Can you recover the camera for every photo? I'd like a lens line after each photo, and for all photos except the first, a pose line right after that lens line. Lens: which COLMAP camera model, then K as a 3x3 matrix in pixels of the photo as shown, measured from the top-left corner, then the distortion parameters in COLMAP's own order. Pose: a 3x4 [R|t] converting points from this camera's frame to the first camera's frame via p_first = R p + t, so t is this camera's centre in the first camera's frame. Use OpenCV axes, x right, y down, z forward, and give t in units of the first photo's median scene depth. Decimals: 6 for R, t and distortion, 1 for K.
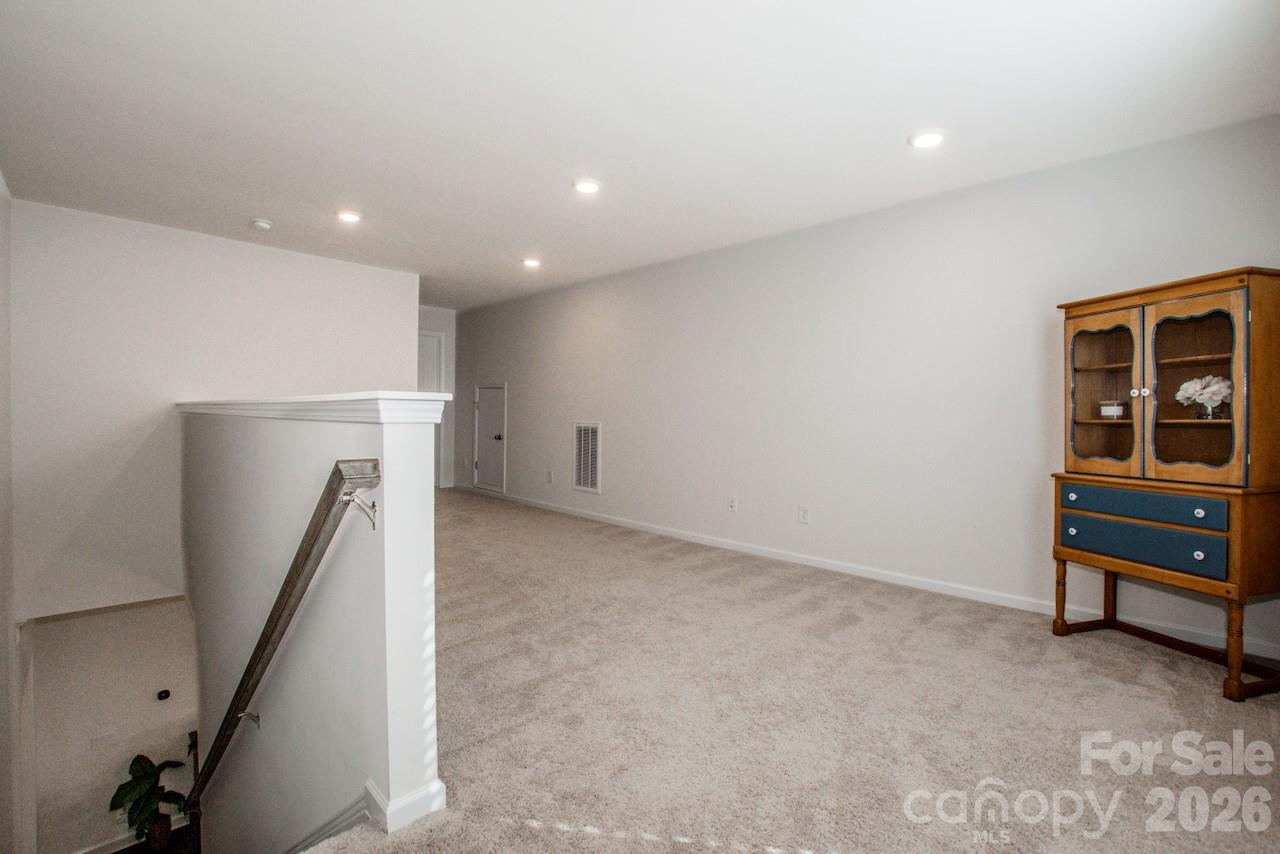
lens RADIAL K [[573.1, 0, 640.9], [0, 573.1, 451.7], [0, 0, 1]] dist [-0.017369, 0.001565]
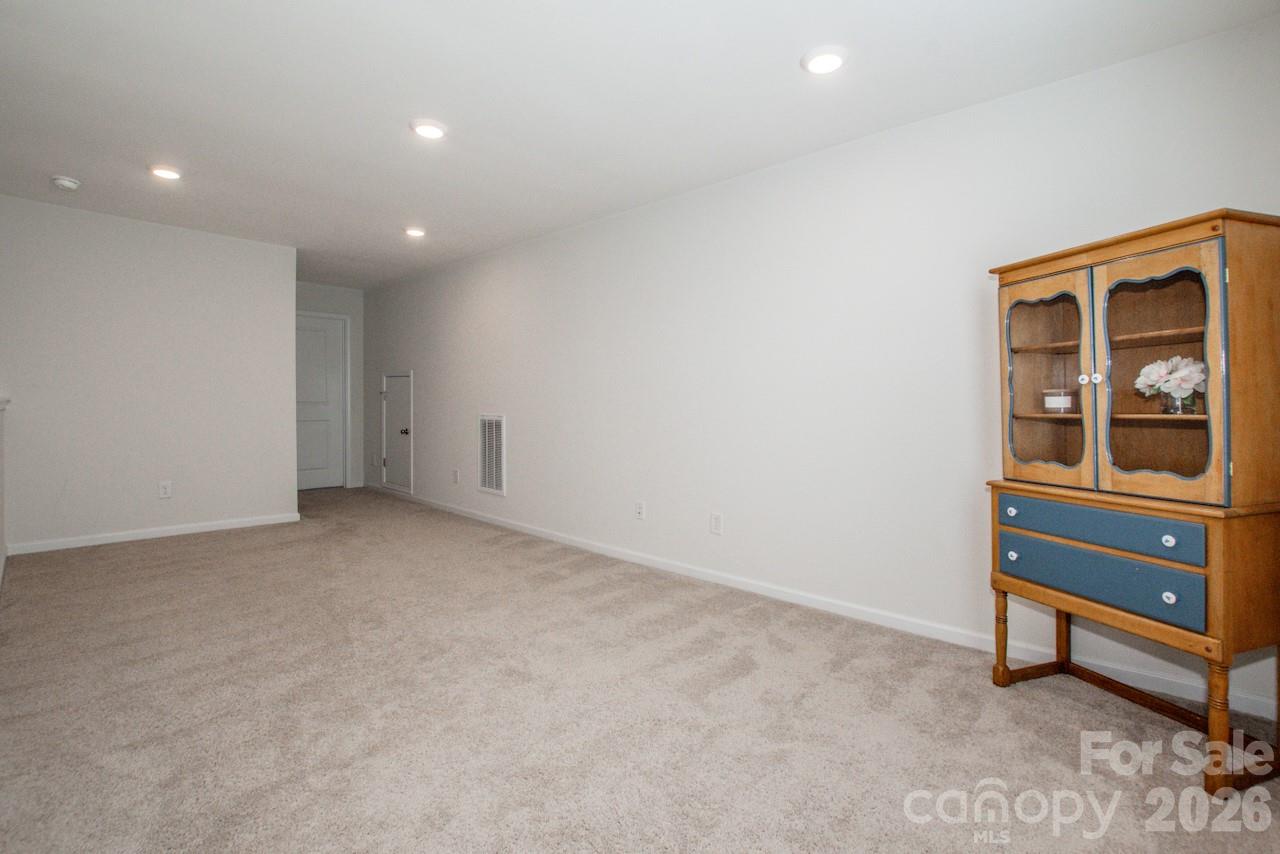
lens RADIAL K [[584.7, 0, 635.0], [0, 584.7, 429.1], [0, 0, 1]] dist [-0.019069, -0.000164]
pose [[0.999402, -0.008890, 0.033421, 0.211997], [0.009472, 0.999805, -0.017322, -0.025604], [-0.033260, 0.017628, 0.999291, 0.212572]]
